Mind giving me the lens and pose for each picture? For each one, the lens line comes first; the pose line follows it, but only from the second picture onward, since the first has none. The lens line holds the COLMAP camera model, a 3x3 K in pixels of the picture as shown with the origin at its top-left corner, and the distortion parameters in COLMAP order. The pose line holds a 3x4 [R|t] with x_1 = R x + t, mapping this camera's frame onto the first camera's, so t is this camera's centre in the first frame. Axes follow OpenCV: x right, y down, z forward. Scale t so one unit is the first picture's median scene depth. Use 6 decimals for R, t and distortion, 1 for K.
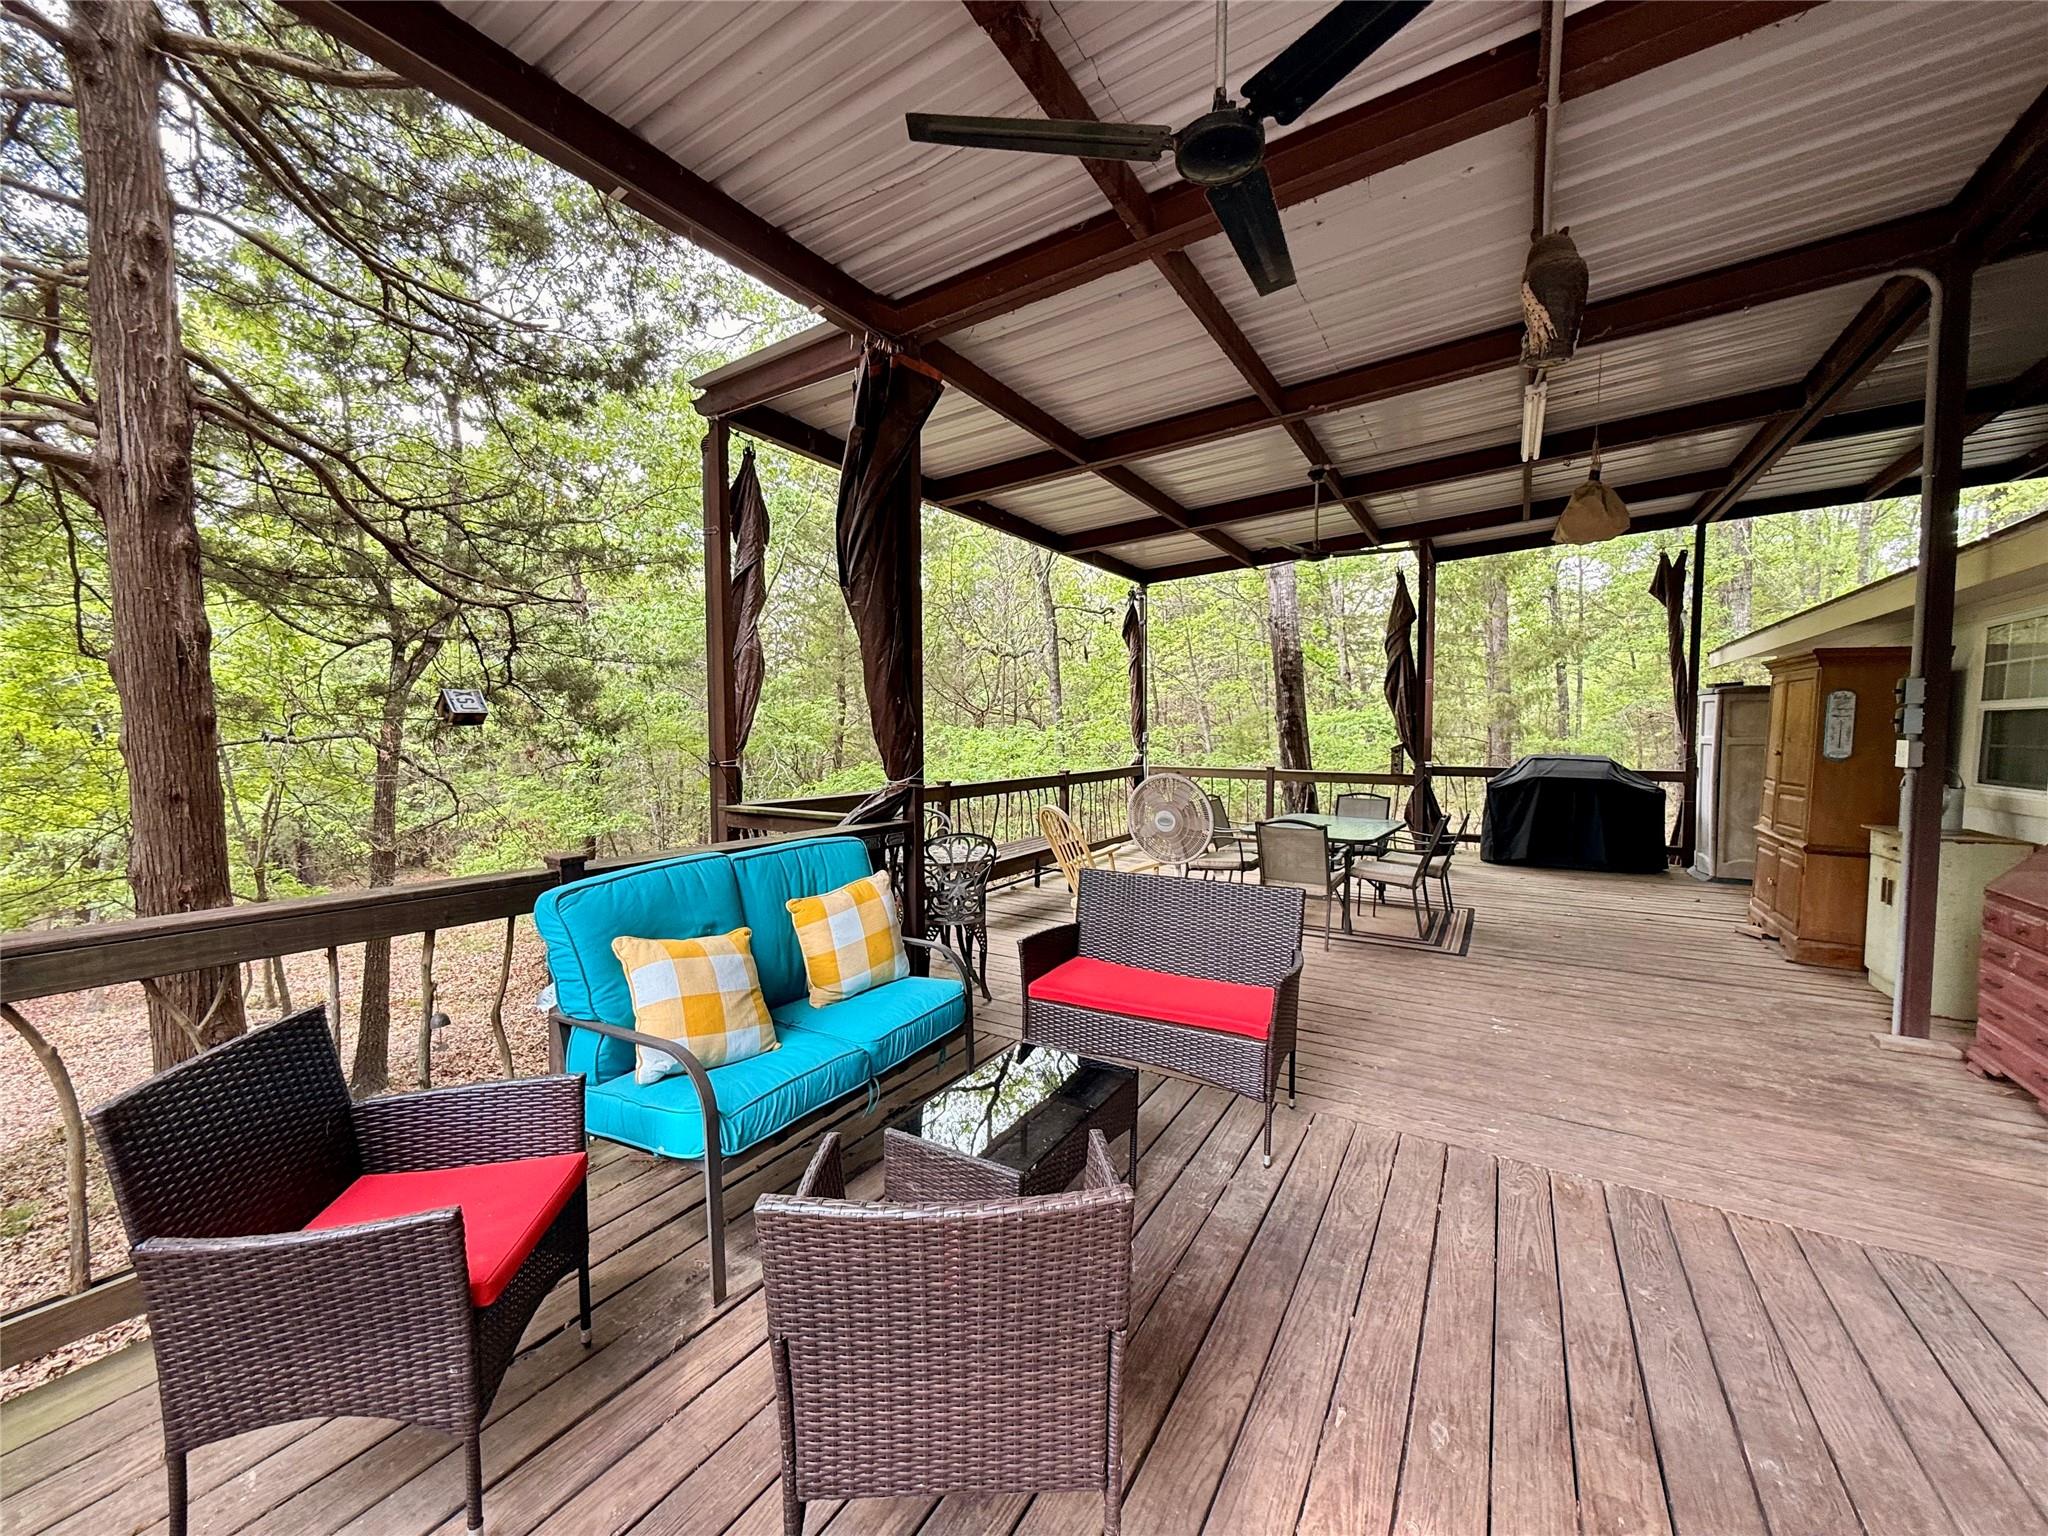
lens RADIAL K [[813.4, 0, 1034.0], [0, 813.4, 780.3], [0, 0, 1]] dist [0.001321, -0.000991]
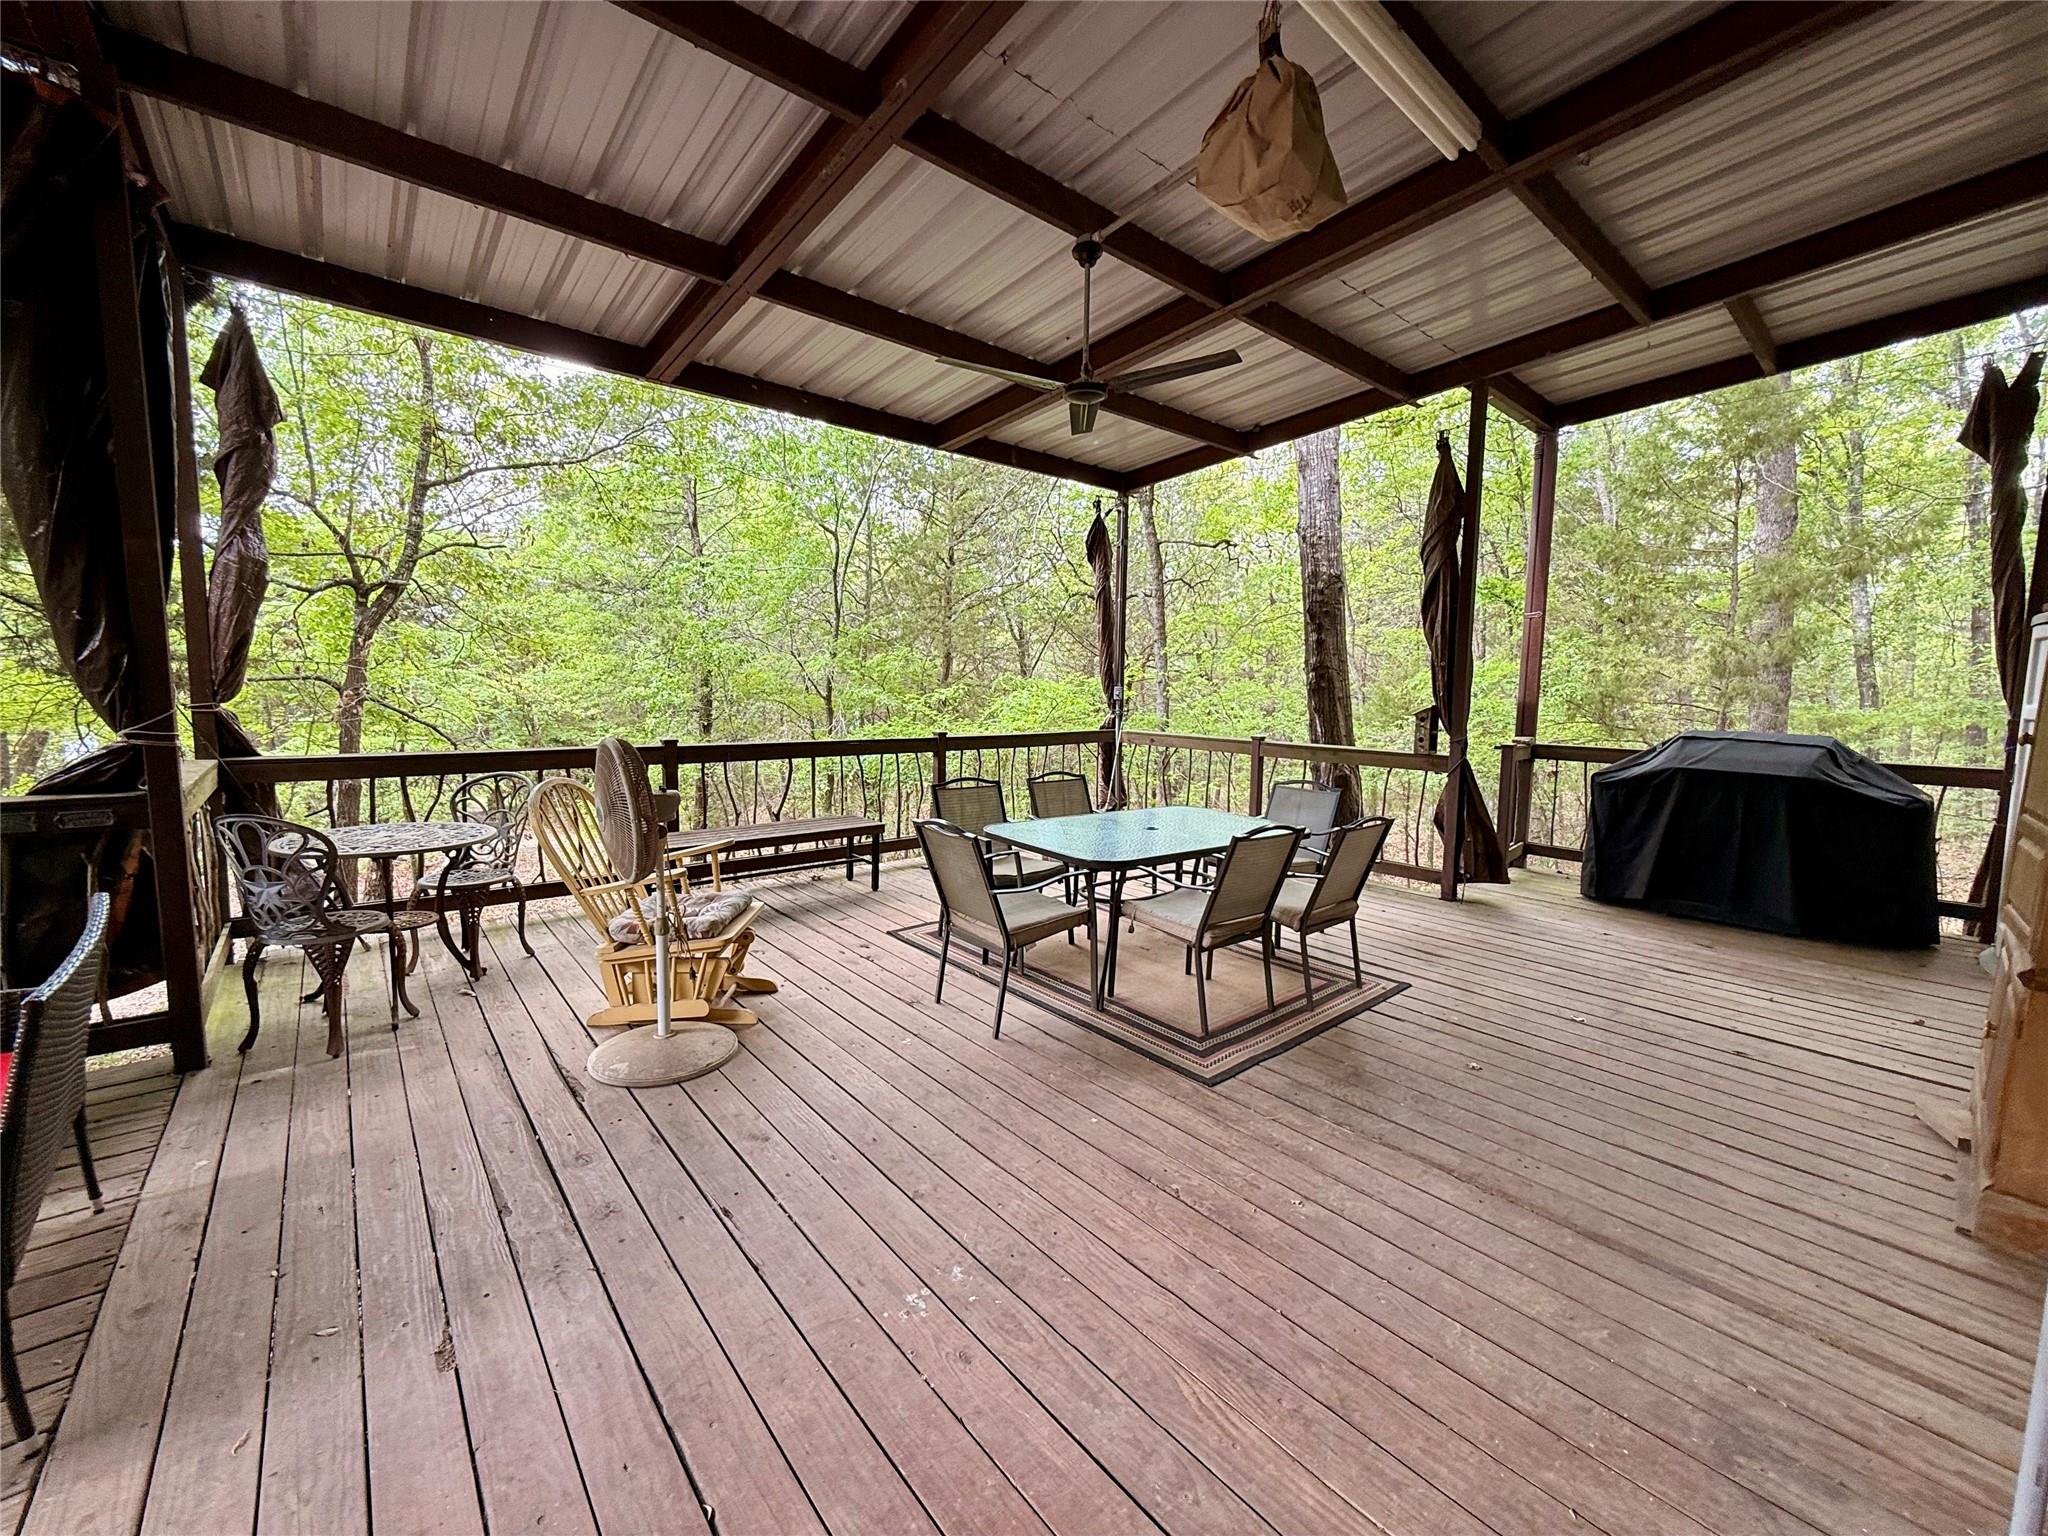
lens RADIAL K [[813.4, 0, 1034.0], [0, 813.4, 780.3], [0, 0, 1]] dist [0.001321, -0.000991]
pose [[0.945533, 0.050331, -0.321611, 0.360856], [-0.034701, 0.997930, 0.054150, -0.011067], [0.323671, -0.040041, 0.945322, 0.275357]]
